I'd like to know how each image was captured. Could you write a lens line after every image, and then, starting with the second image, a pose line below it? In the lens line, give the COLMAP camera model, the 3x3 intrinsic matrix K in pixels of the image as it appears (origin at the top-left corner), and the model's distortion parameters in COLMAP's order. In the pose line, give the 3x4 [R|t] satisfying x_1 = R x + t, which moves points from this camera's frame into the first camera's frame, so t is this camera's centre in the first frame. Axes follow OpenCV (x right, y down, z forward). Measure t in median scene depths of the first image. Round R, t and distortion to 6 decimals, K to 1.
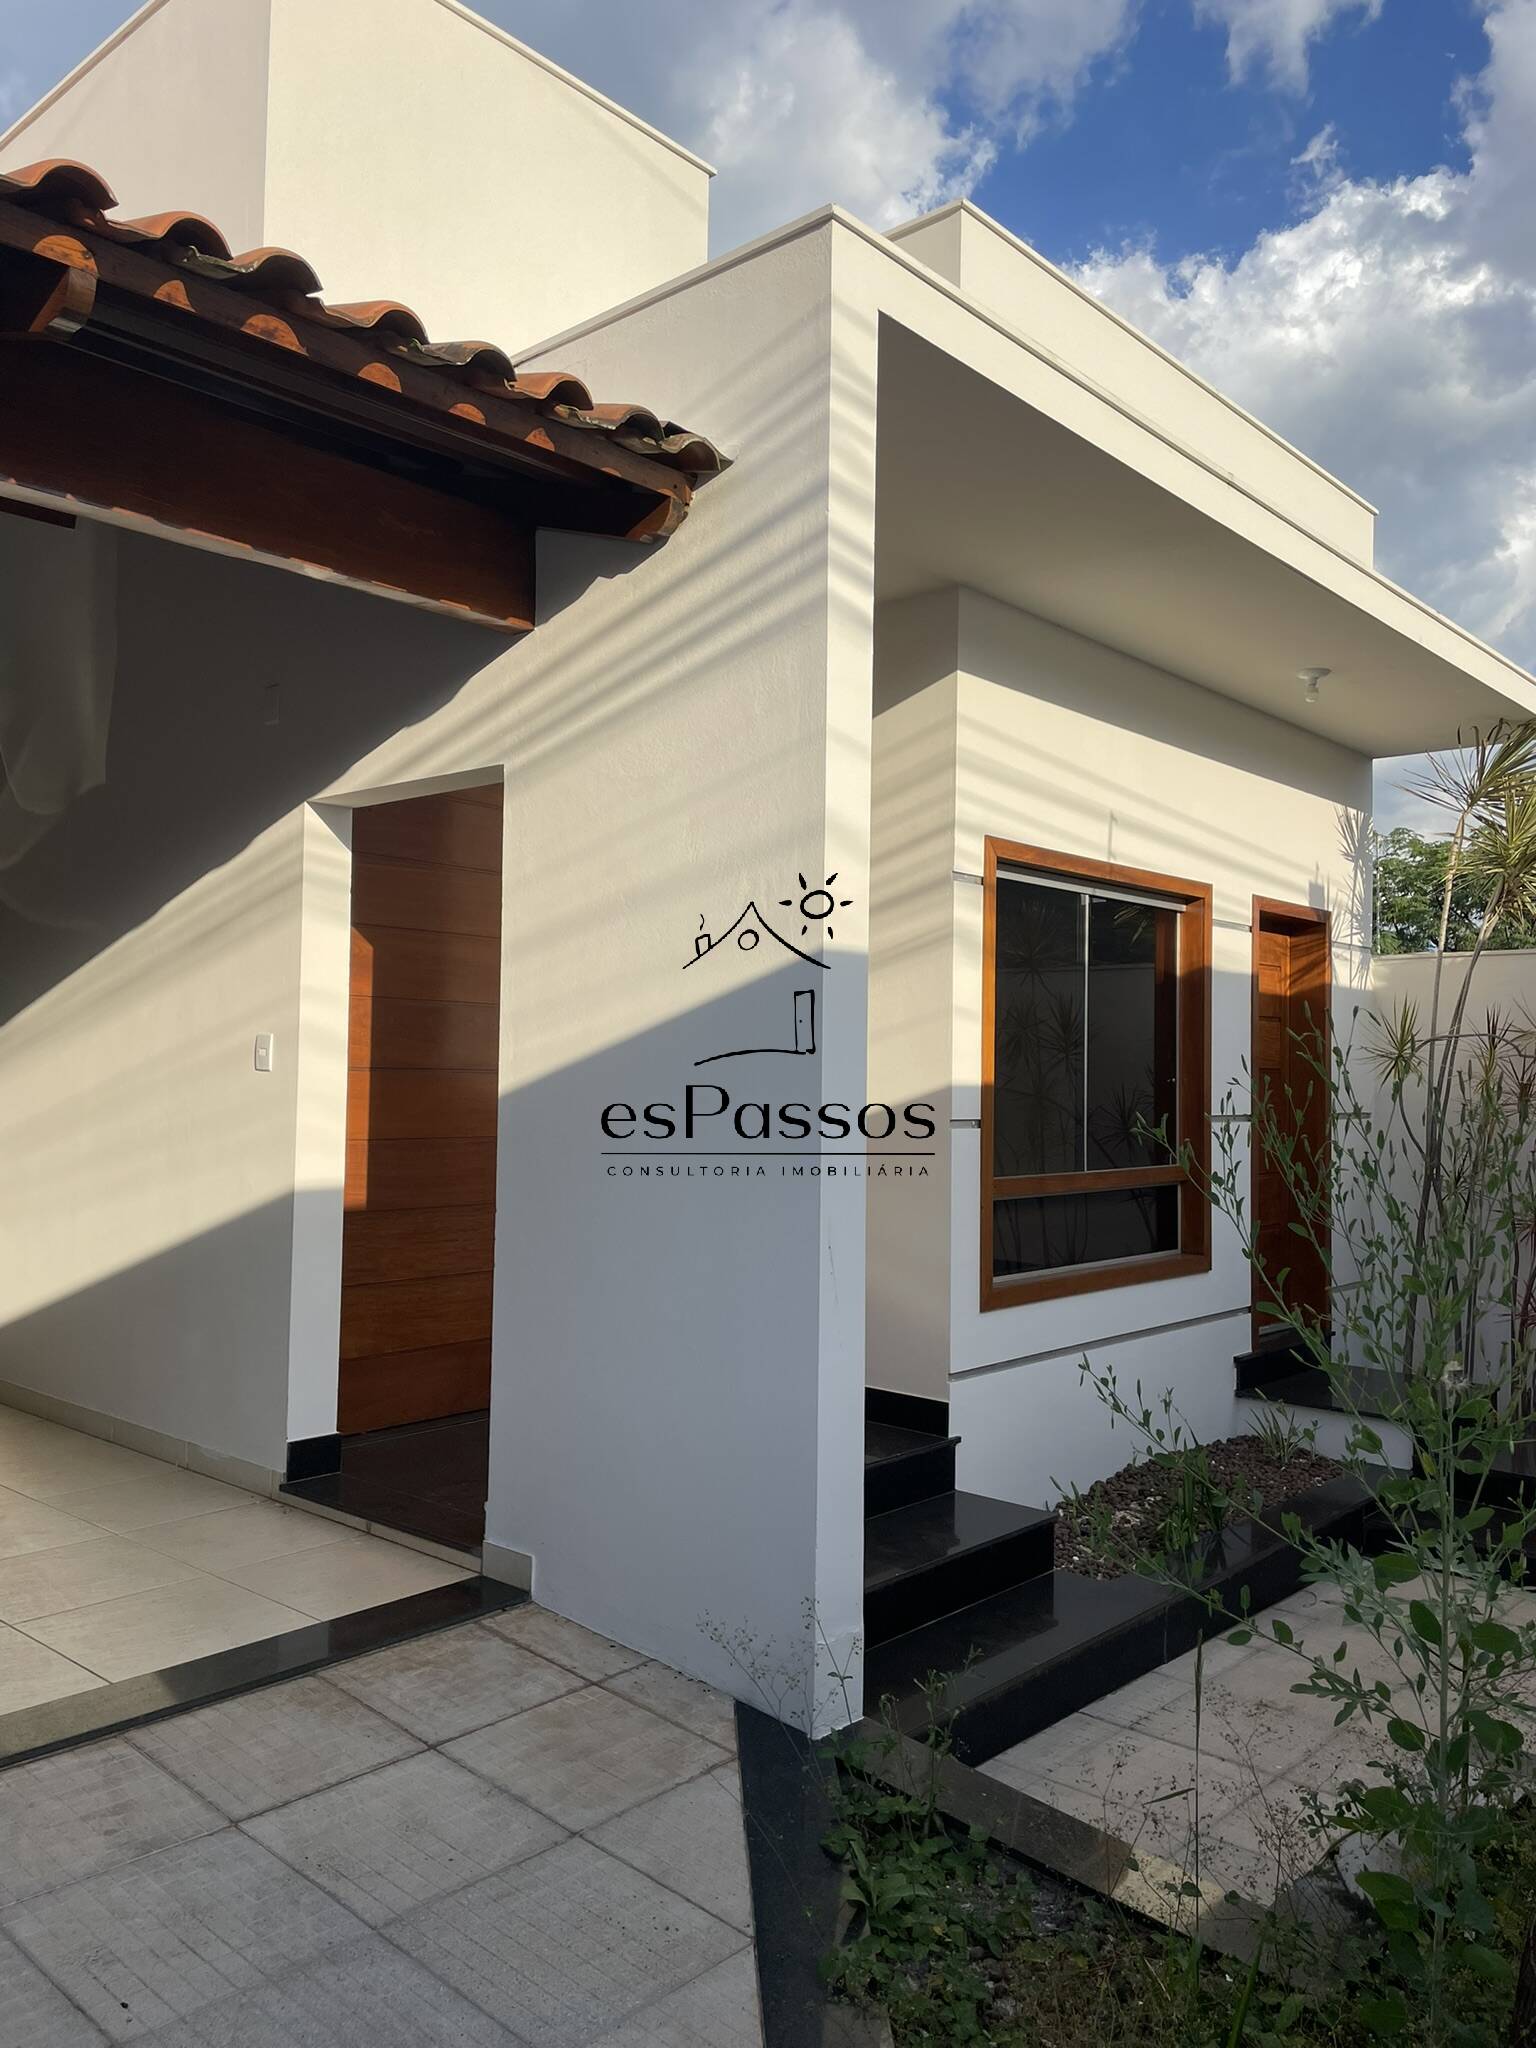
lens RADIAL K [[1551.8, 0, 768.5], [0, 1551.8, 1024.6], [0, 0, 1]] dist [0.006065, -0.006908]
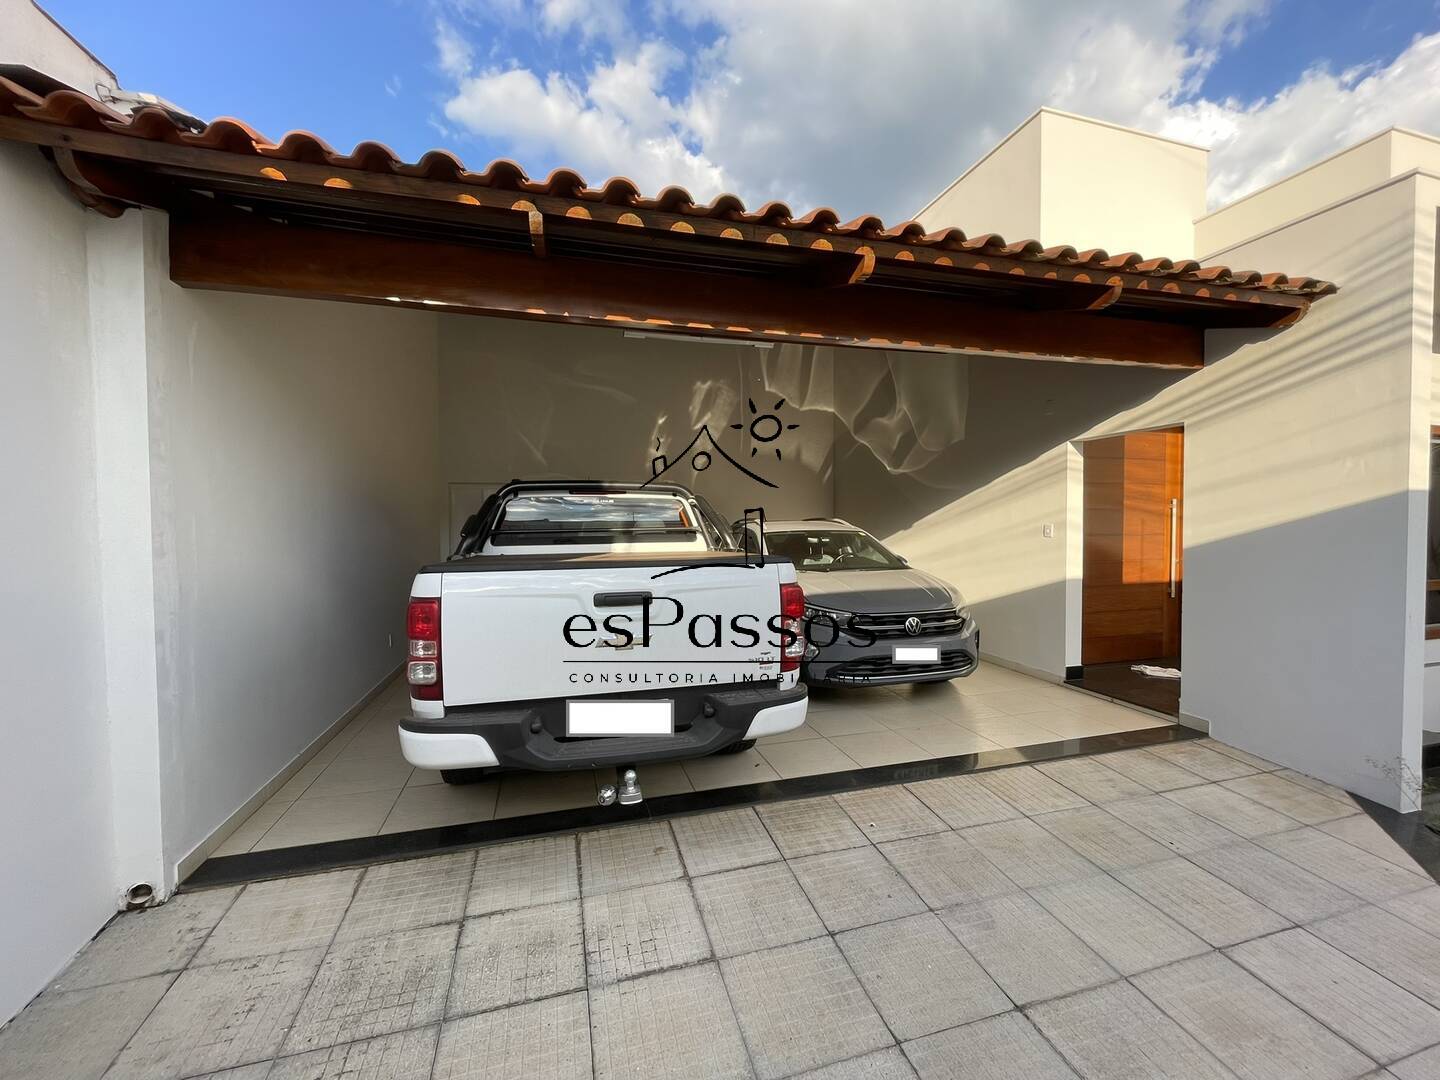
lens RADIAL K [[582.0, 0, 720.0], [0, 582.0, 537.1], [0, 0, 1]] dist [0.003798, -0.000826]
pose [[0.847735, -0.009668, -0.530331, -0.331129], [0.036261, 0.998551, 0.039760, -0.041678], [0.529178, -0.052936, 0.846858, -0.275208]]
